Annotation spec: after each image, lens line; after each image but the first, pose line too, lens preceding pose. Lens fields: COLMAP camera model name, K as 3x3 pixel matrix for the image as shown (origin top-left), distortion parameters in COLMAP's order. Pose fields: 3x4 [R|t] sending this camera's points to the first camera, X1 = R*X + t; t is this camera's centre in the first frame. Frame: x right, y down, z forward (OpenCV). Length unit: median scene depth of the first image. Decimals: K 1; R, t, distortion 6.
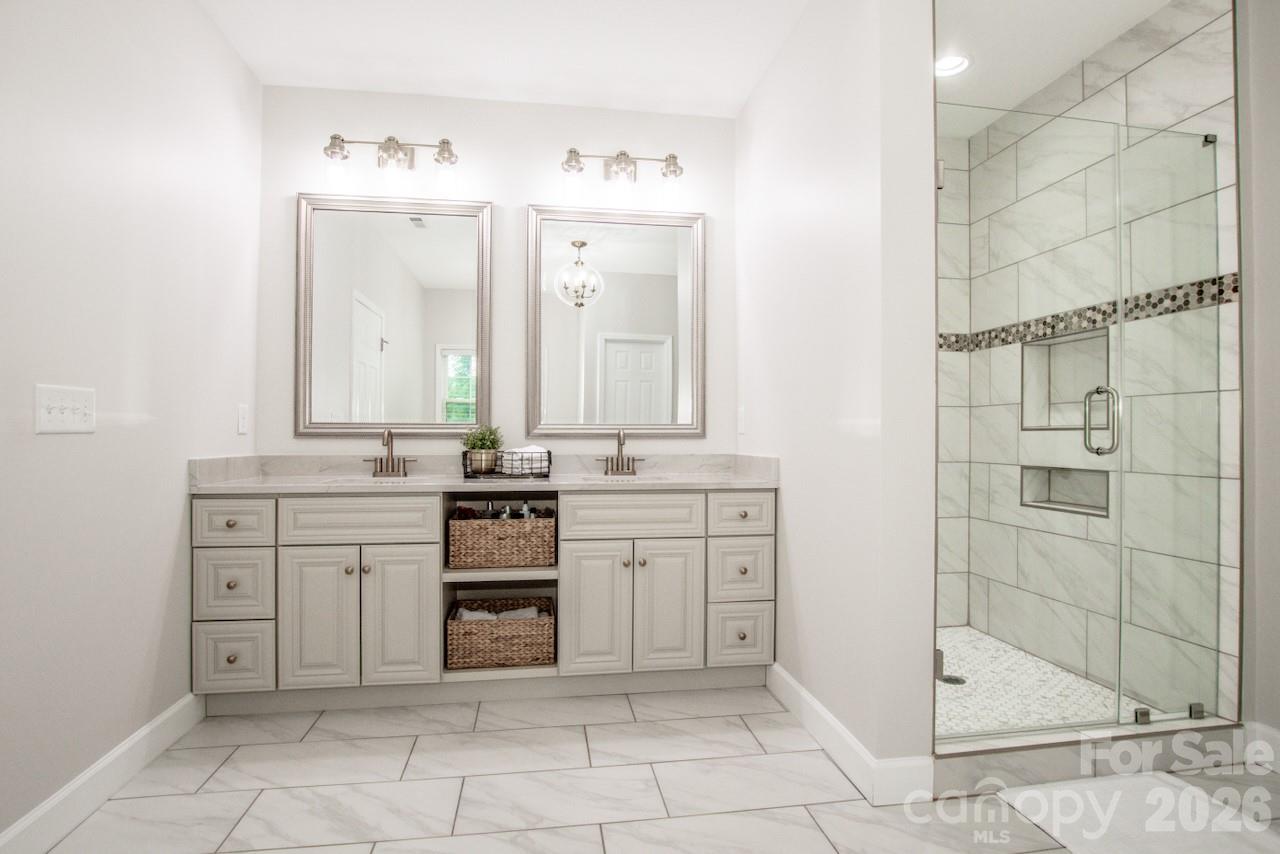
lens RADIAL K [[616.5, 0, 640.0], [0, 616.5, 427.0], [0, 0, 1]] dist [-0.019040, 0.000861]
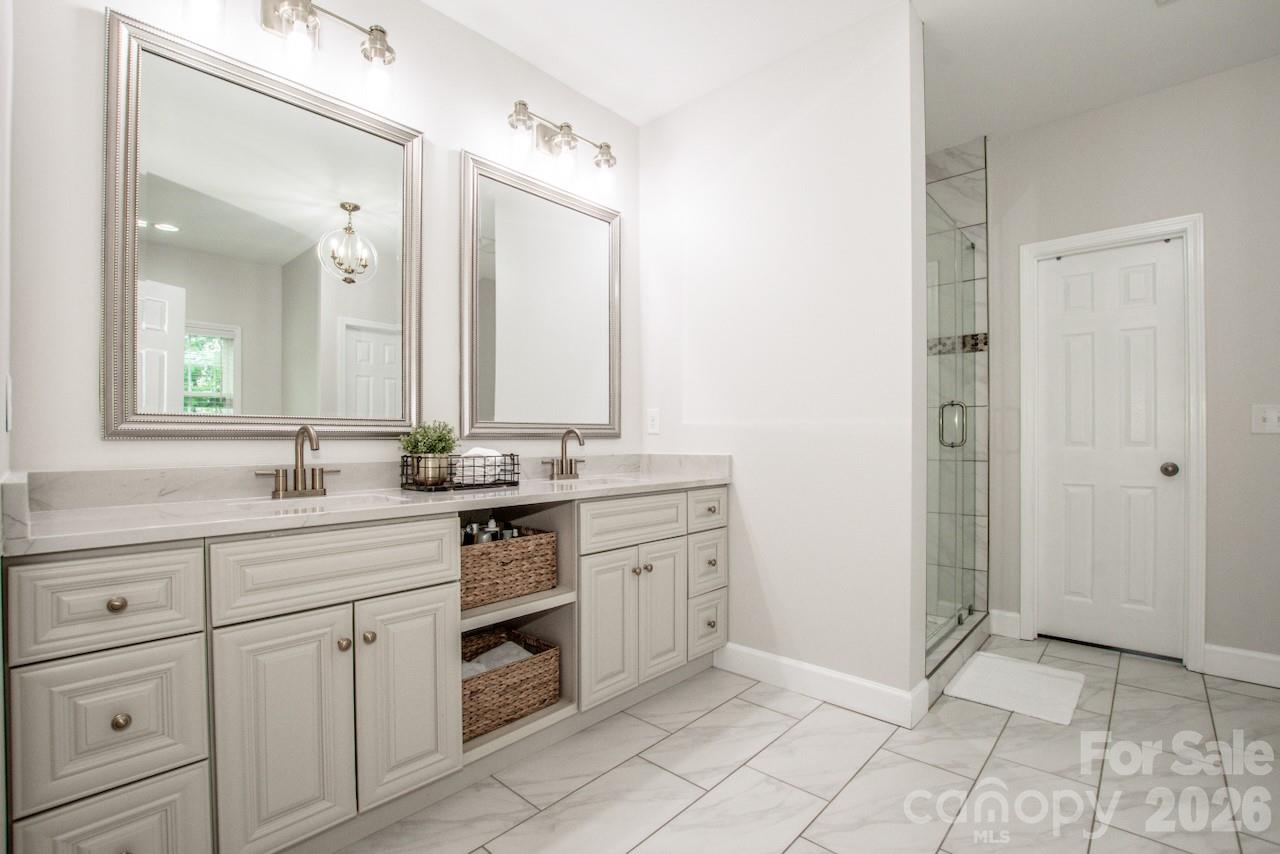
lens RADIAL K [[573.5, 0, 639.5], [0, 573.5, 439.3], [0, 0, 1]] dist [-0.018875, 0.000062]
pose [[0.783270, -0.004459, 0.621666, -0.549033], [-0.003446, 0.999928, 0.011513, 0.010448], [-0.621672, -0.011160, 0.783198, 0.312249]]
